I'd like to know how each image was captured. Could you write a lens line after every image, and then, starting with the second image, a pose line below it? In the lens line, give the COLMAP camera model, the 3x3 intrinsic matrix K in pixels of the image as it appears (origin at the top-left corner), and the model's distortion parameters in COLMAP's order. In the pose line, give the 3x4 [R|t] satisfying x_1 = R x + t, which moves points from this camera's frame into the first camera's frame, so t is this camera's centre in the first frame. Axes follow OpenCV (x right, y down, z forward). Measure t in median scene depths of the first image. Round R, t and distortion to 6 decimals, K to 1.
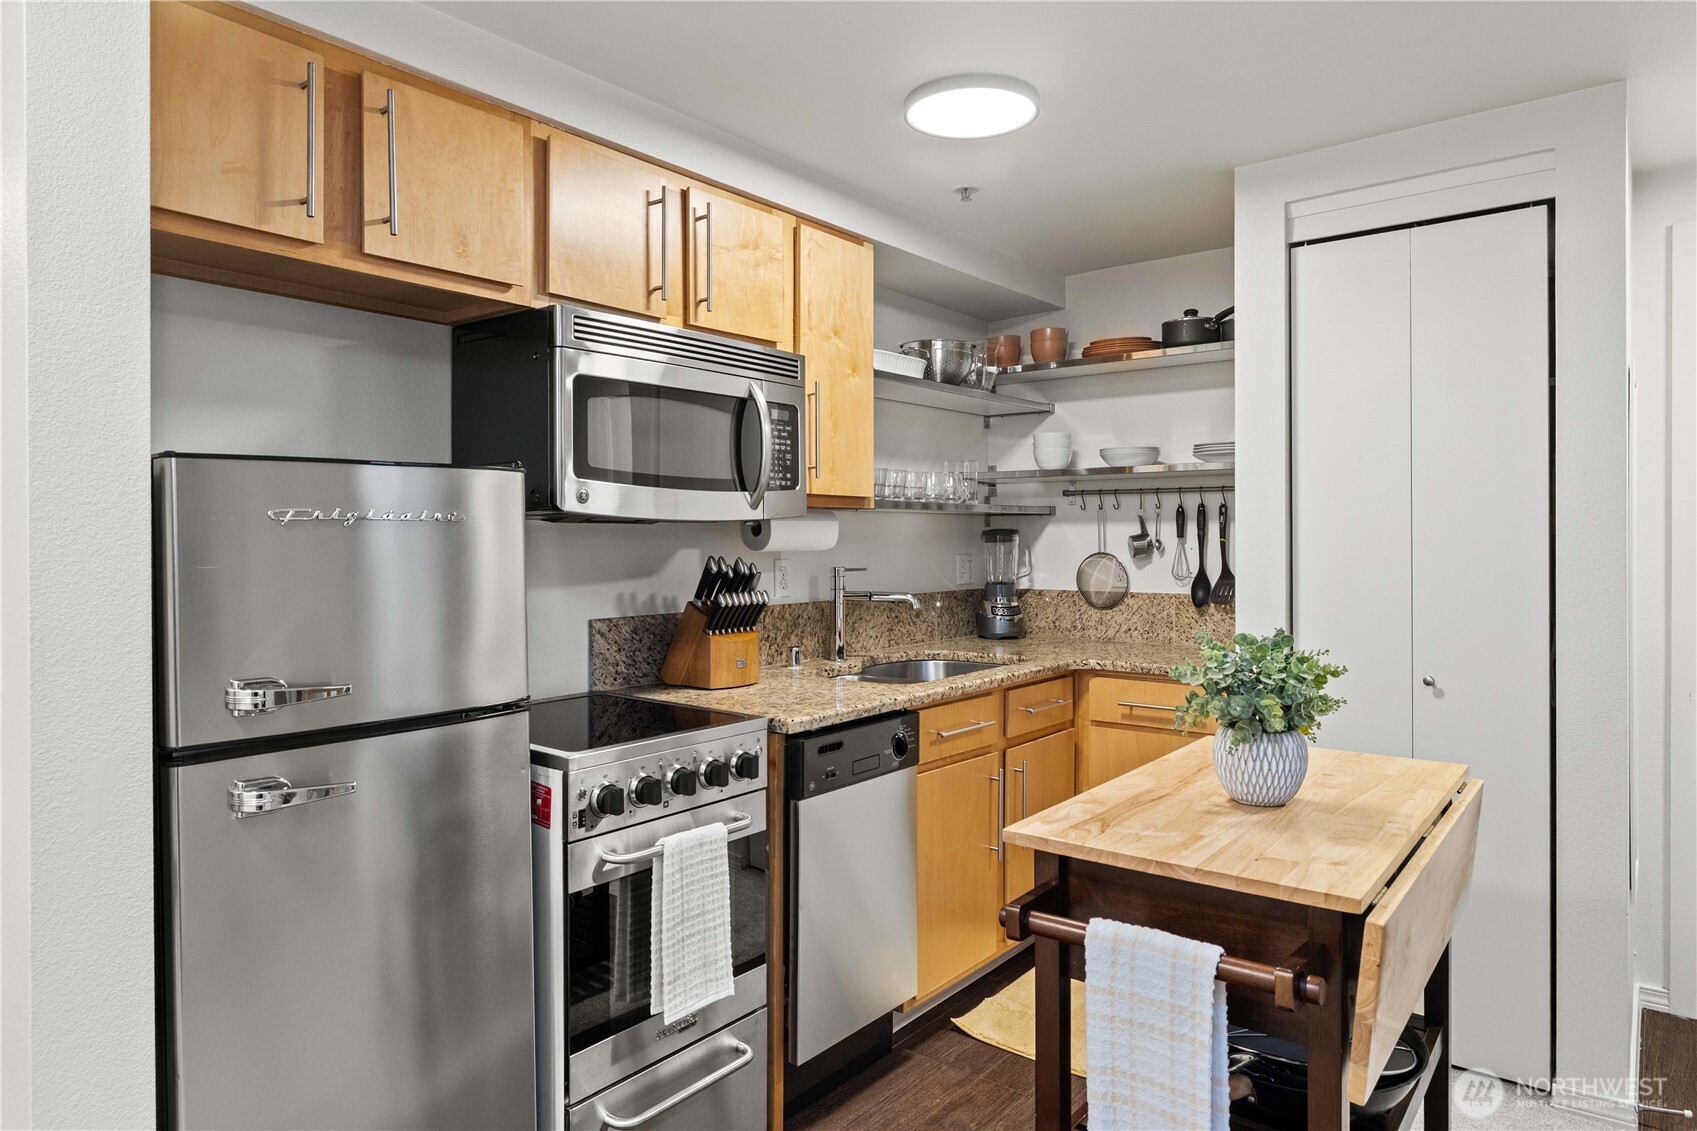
lens RADIAL K [[1039.8, 0, 849.8], [0, 1039.8, 539.2], [0, 0, 1]] dist [0.001281, -0.001007]
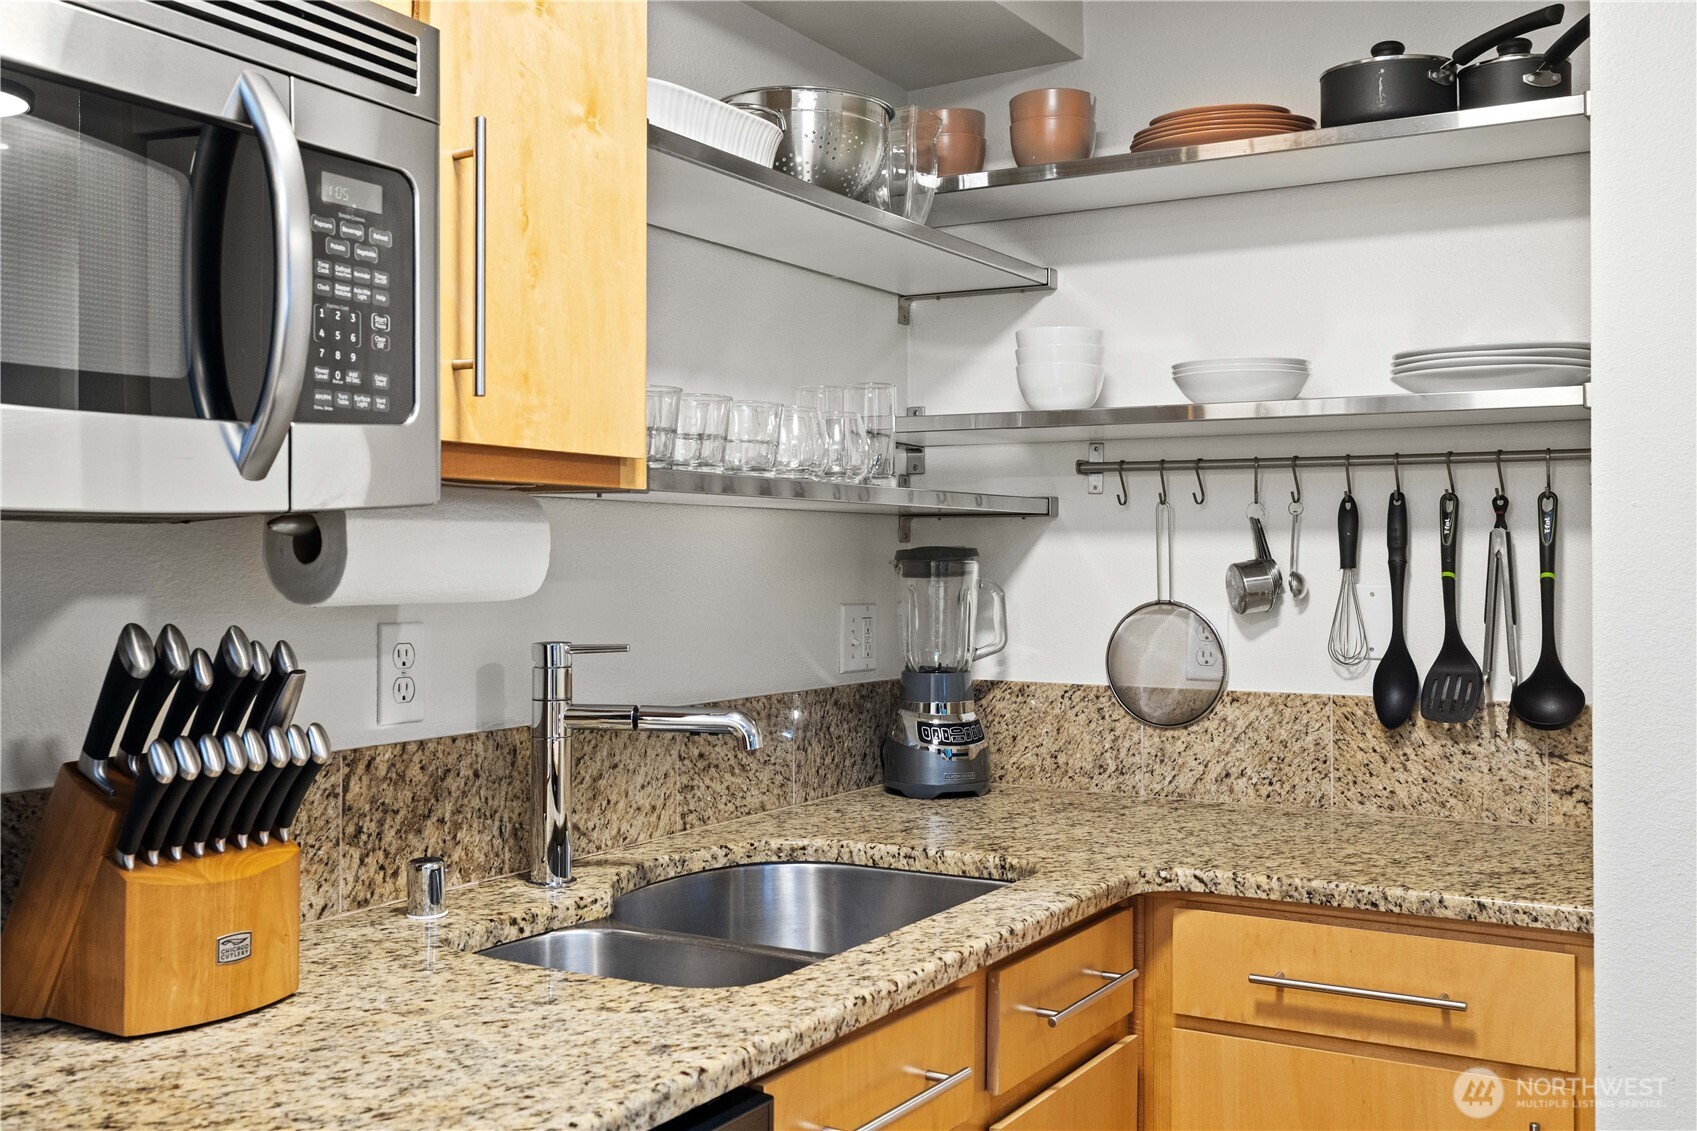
lens RADIAL K [[1670.1, 0, 847.5], [0, 1670.1, 547.2], [0, 0, 1]] dist [0.018492, 0.000000]
pose [[0.990879, 0.006120, 0.134619, 0.016128], [-0.004884, 0.999943, -0.009512, -0.003777], [-0.134669, 0.008768, 0.990852, 0.436602]]
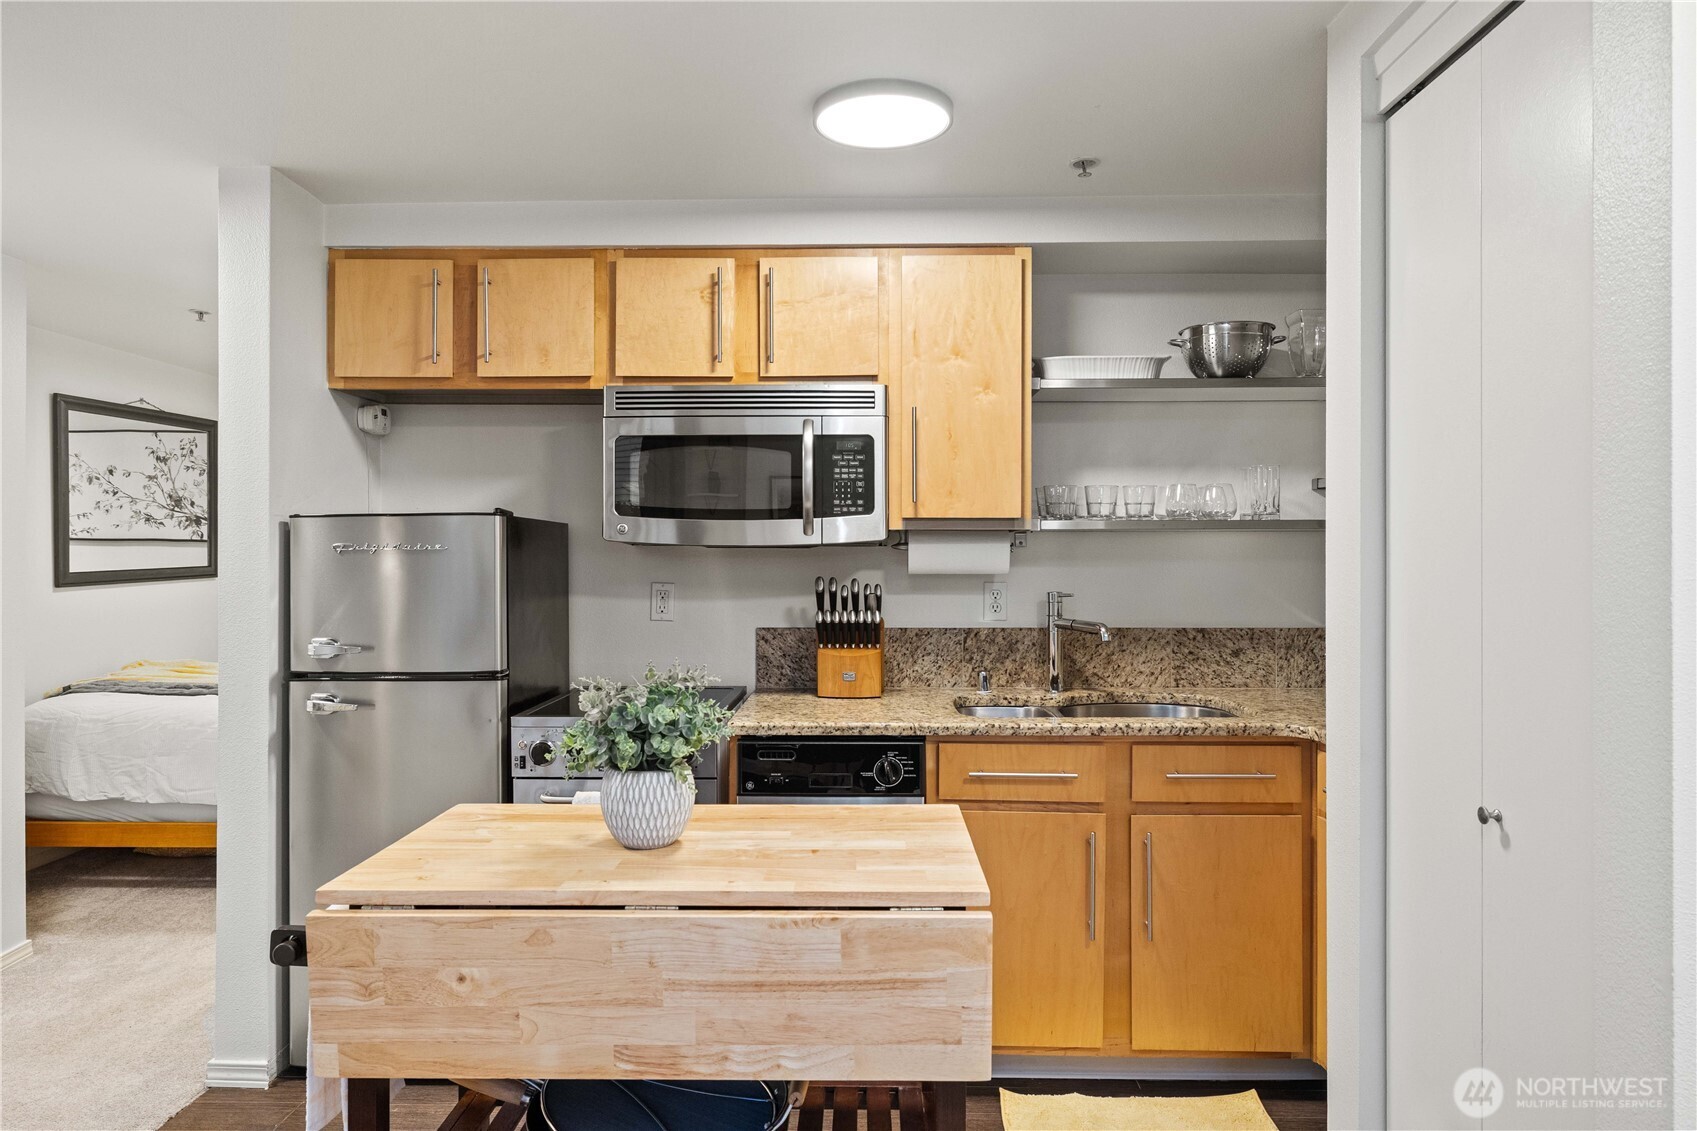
lens RADIAL K [[1039.8, 0, 849.6], [0, 1039.8, 558.2], [0, 0, 1]] dist [0.001281, -0.001007]
pose [[0.599493, 0.003637, -0.800372, 0.749339], [-0.003290, 0.999992, 0.002080, -0.005979], [0.800373, 0.001387, 0.599500, 0.345147]]
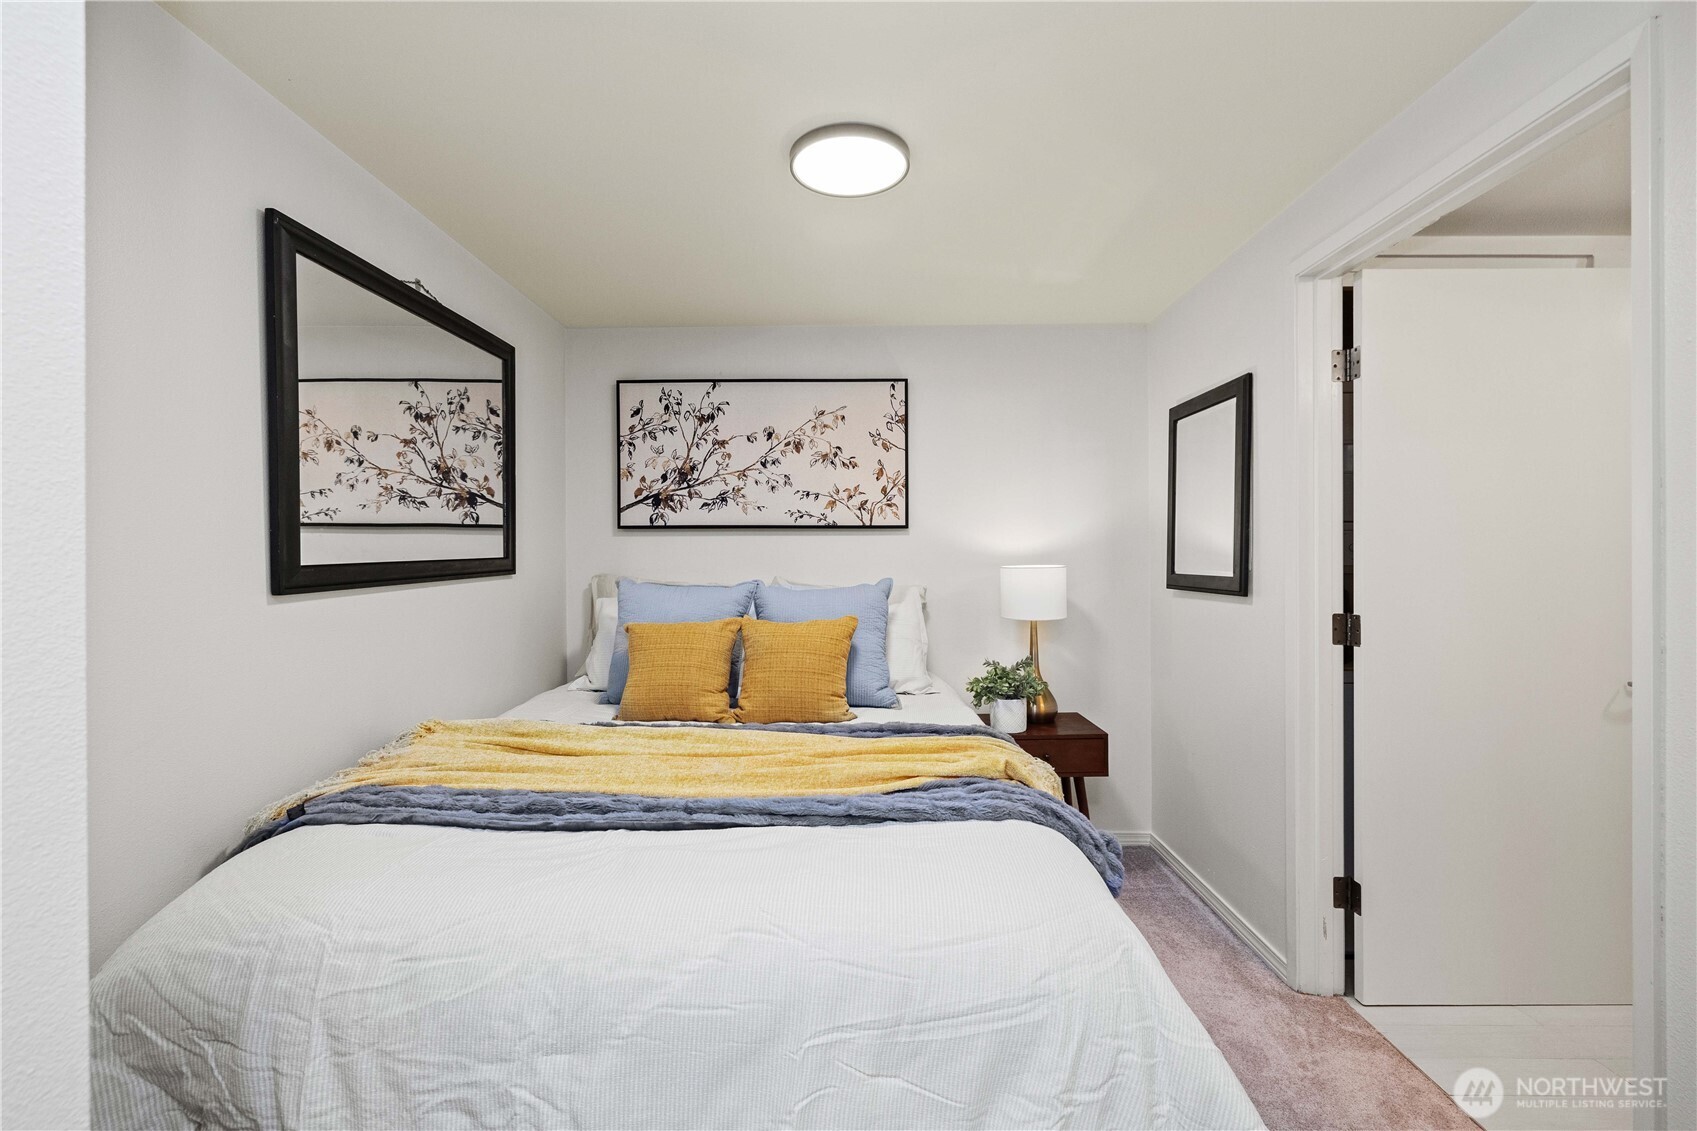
lens RADIAL K [[716.2, 0, 843.0], [0, 716.2, 559.2], [0, 0, 1]] dist [-0.001615, 0.001050]
pose [[0.603615, 0.000807, -0.797276, -0.580604], [0.001564, 0.999996, 0.002196, 0.018339], [0.797275, -0.002573, 0.603611, 0.344018]]
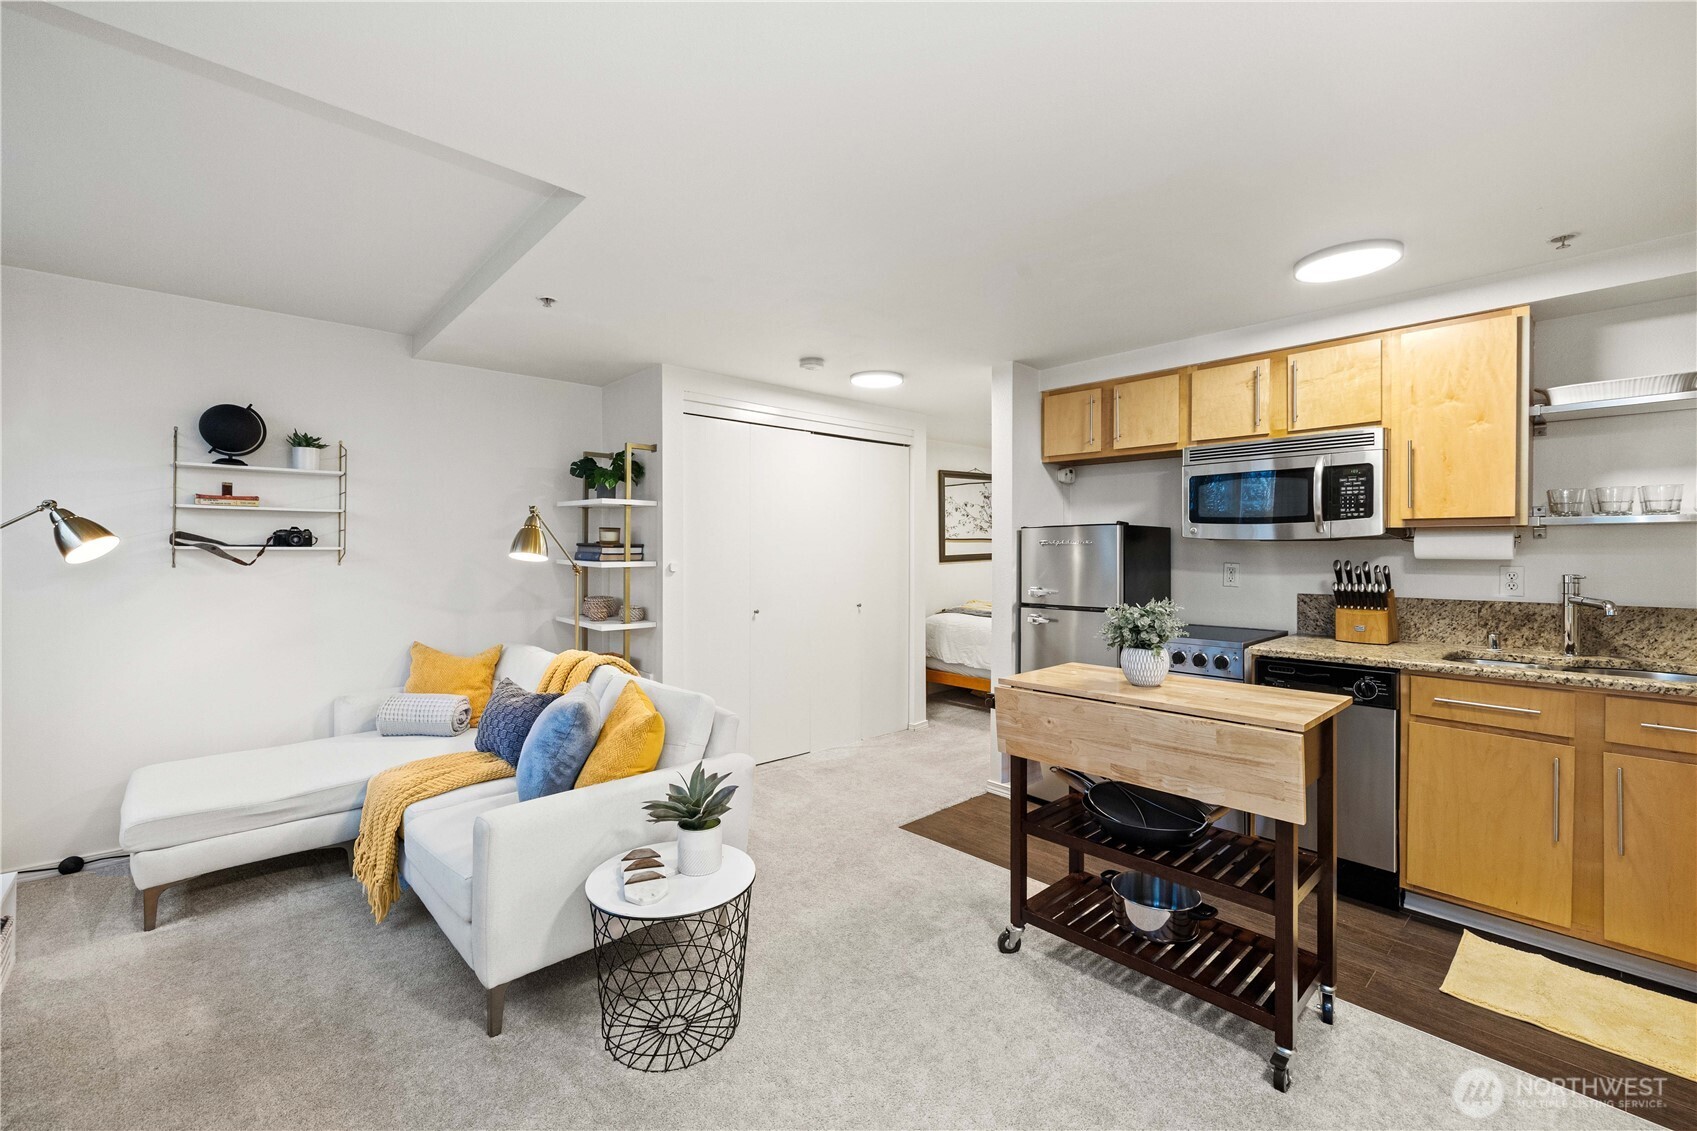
lens RADIAL K [[716.2, 0, 843.3], [0, 716.2, 553.7], [0, 0, 1]] dist [-0.001615, 0.001050]
pose [[-0.160511, 0.009362, -0.986990, 1.078448], [-0.000941, 0.999953, 0.009638, -0.004190], [0.987034, 0.002476, -0.160495, 0.391564]]
